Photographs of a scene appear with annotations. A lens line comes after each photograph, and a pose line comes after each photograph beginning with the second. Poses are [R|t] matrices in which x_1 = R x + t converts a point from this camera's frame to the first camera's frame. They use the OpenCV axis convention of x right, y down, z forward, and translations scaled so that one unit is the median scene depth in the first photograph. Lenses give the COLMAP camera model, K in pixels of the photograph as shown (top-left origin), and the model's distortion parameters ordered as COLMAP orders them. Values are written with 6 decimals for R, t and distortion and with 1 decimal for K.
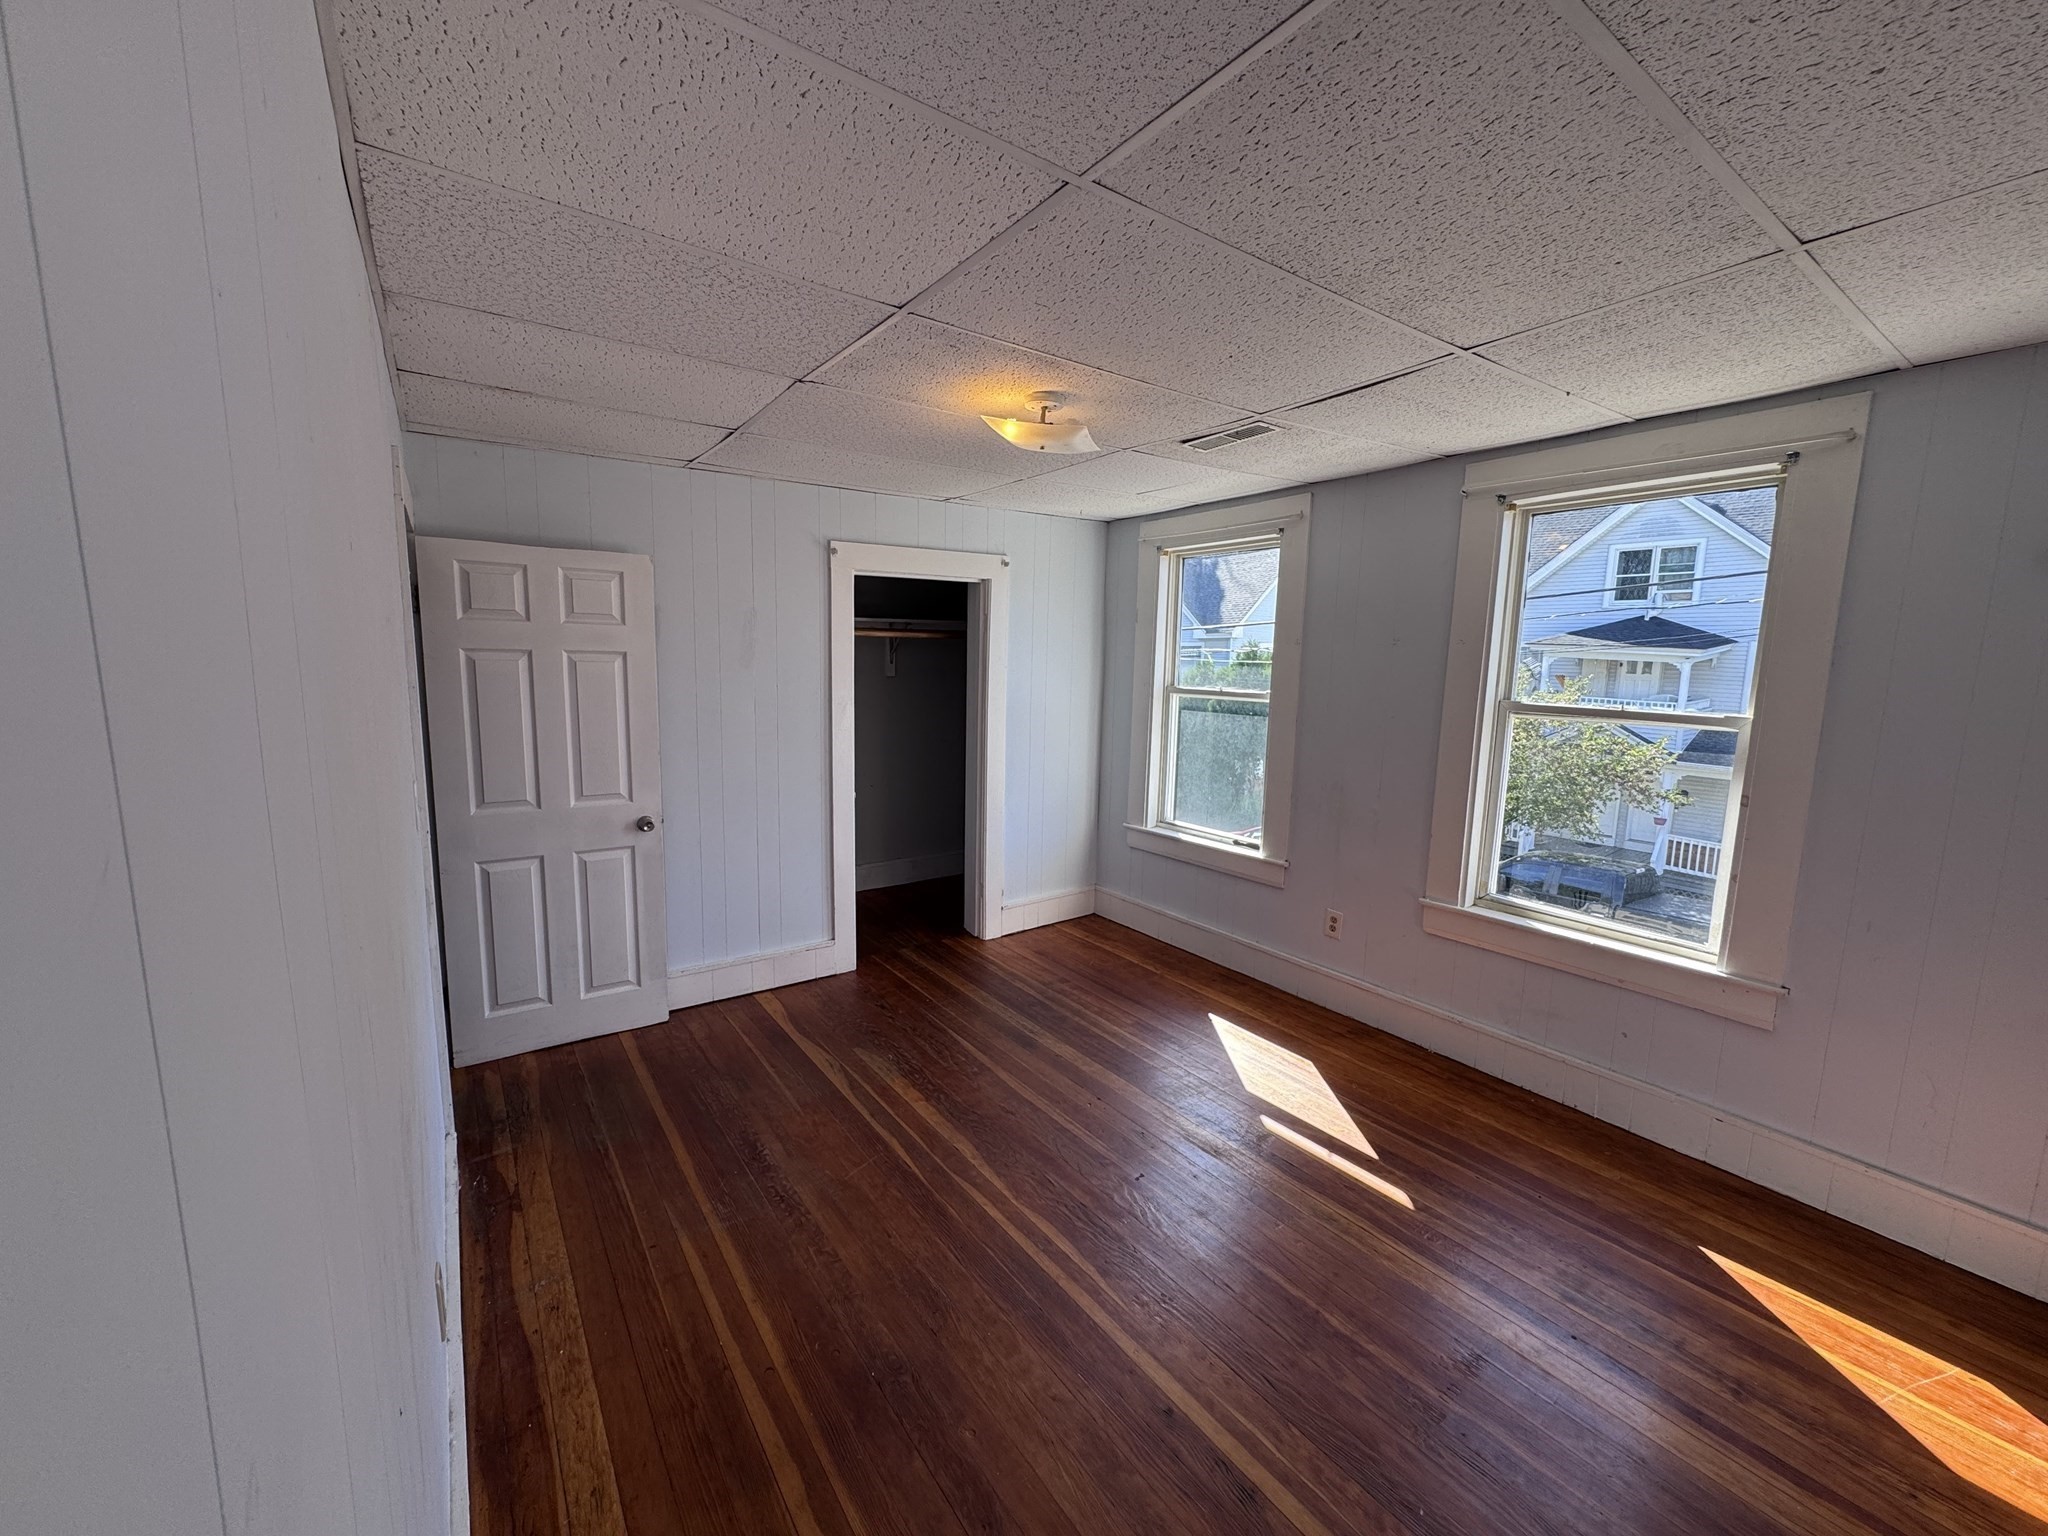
lens RADIAL K [[821.0, 0, 1021.6], [0, 821.0, 773.9], [0, 0, 1]] dist [-0.000530, 0.000280]
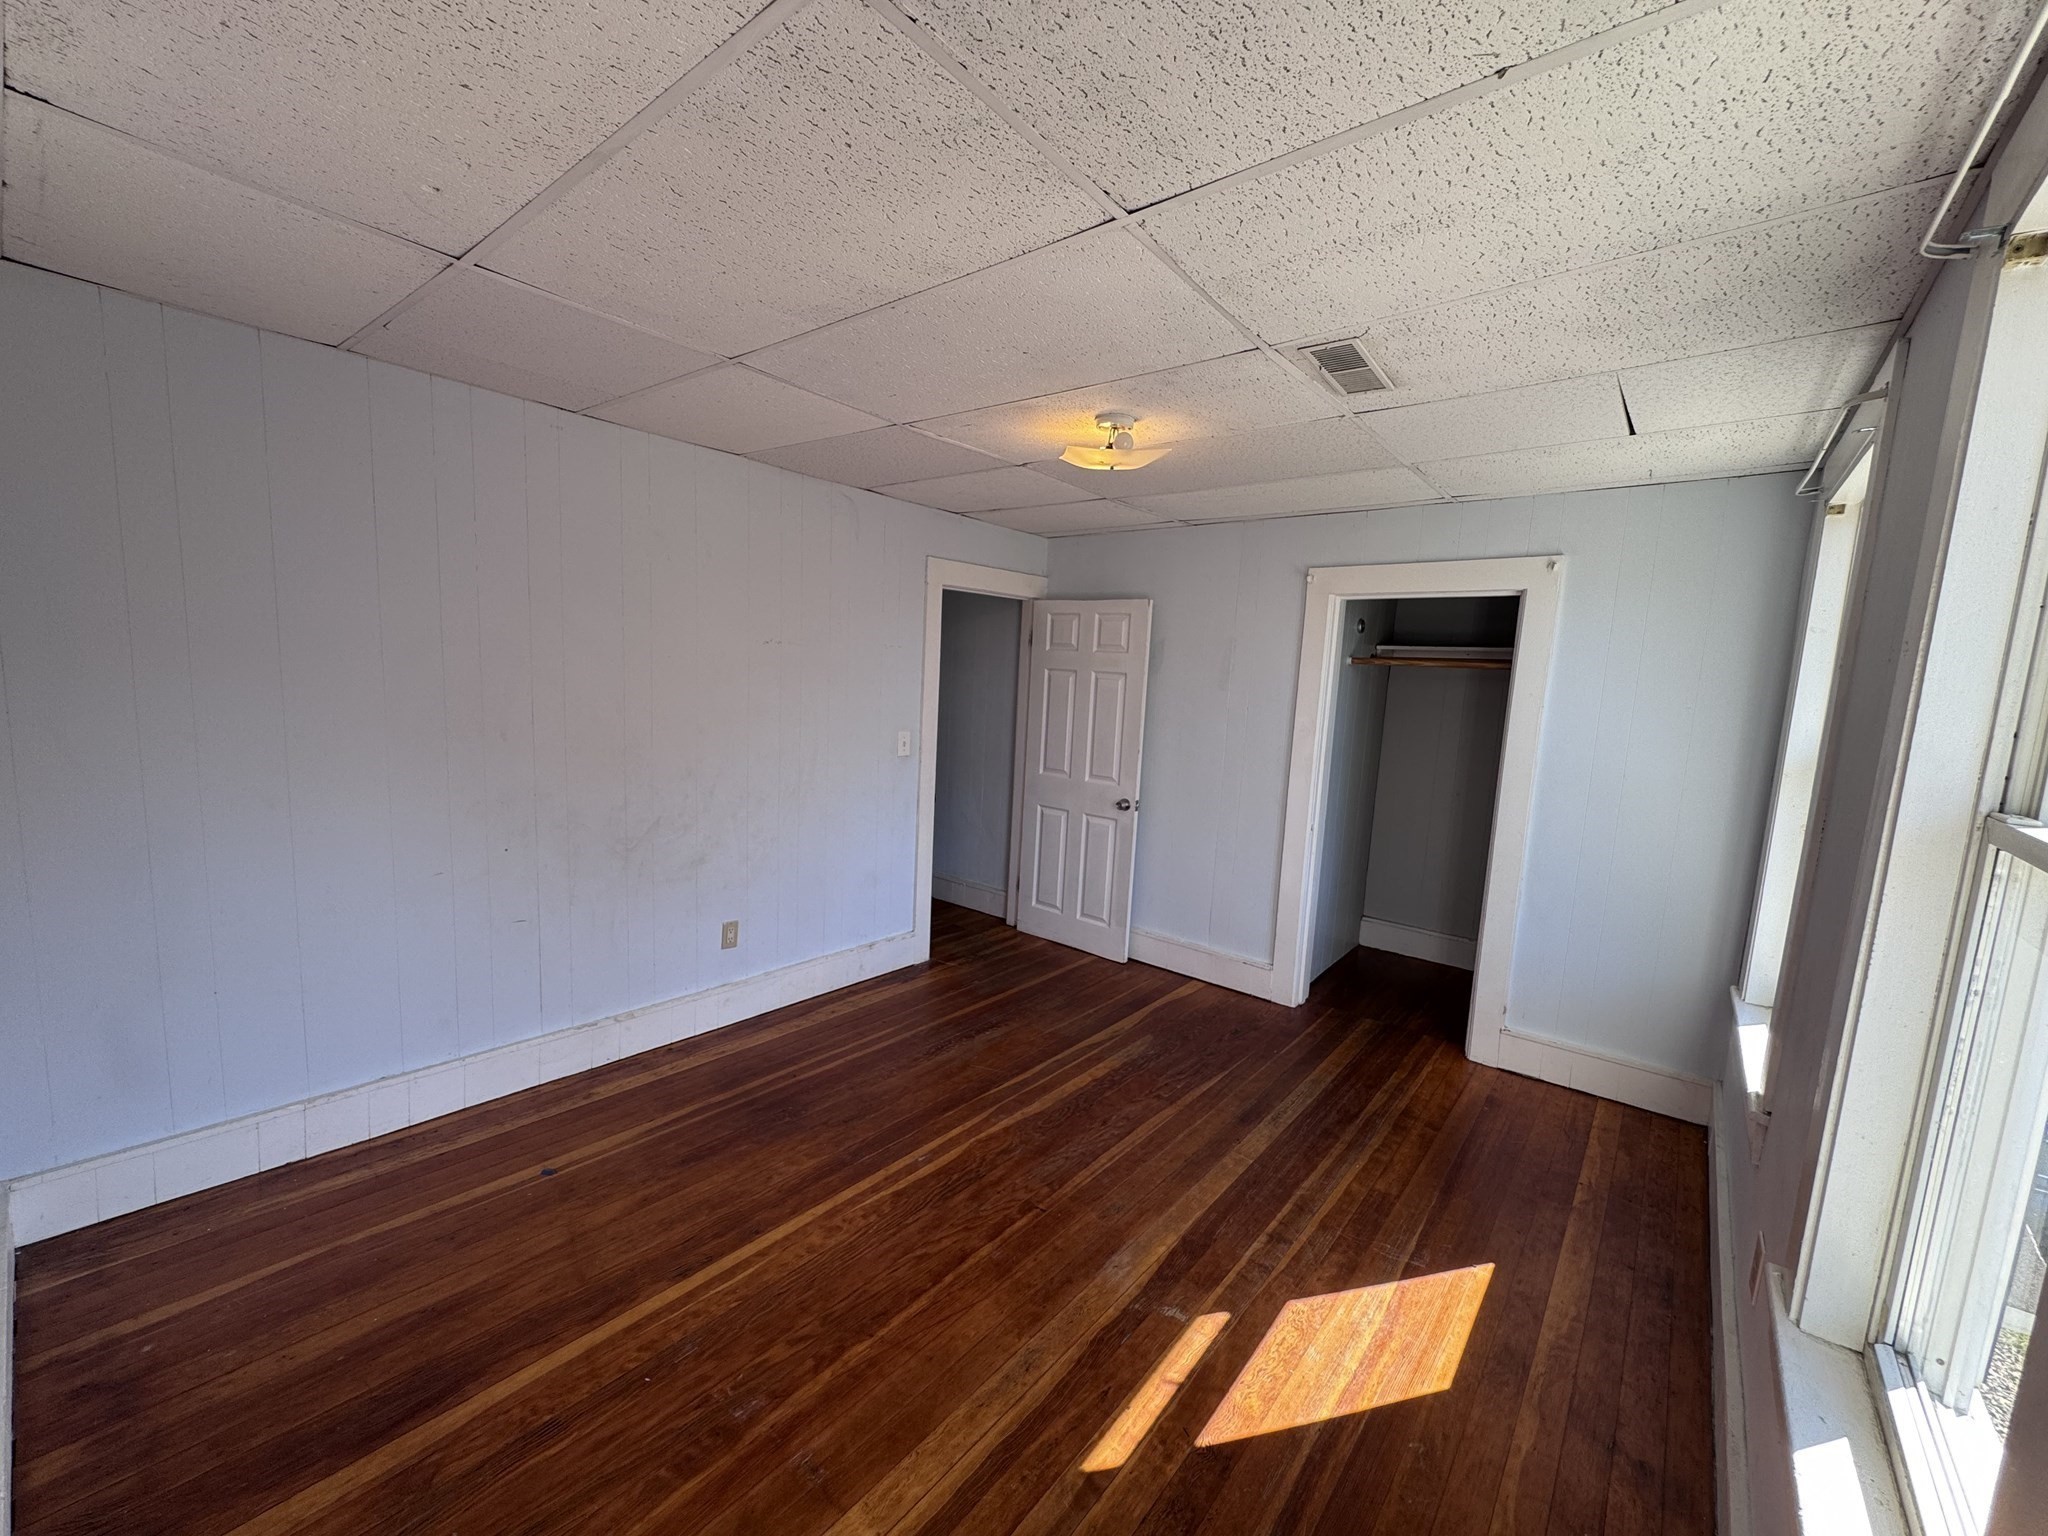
lens RADIAL K [[821.0, 0, 1021.6], [0, 821.0, 773.9], [0, 0, 1]] dist [-0.000530, 0.000280]
pose [[0.258839, 0.118804, -0.958587, 0.777666], [-0.180039, 0.980950, 0.072961, -0.055129], [0.948993, 0.153698, 0.275297, 0.500958]]
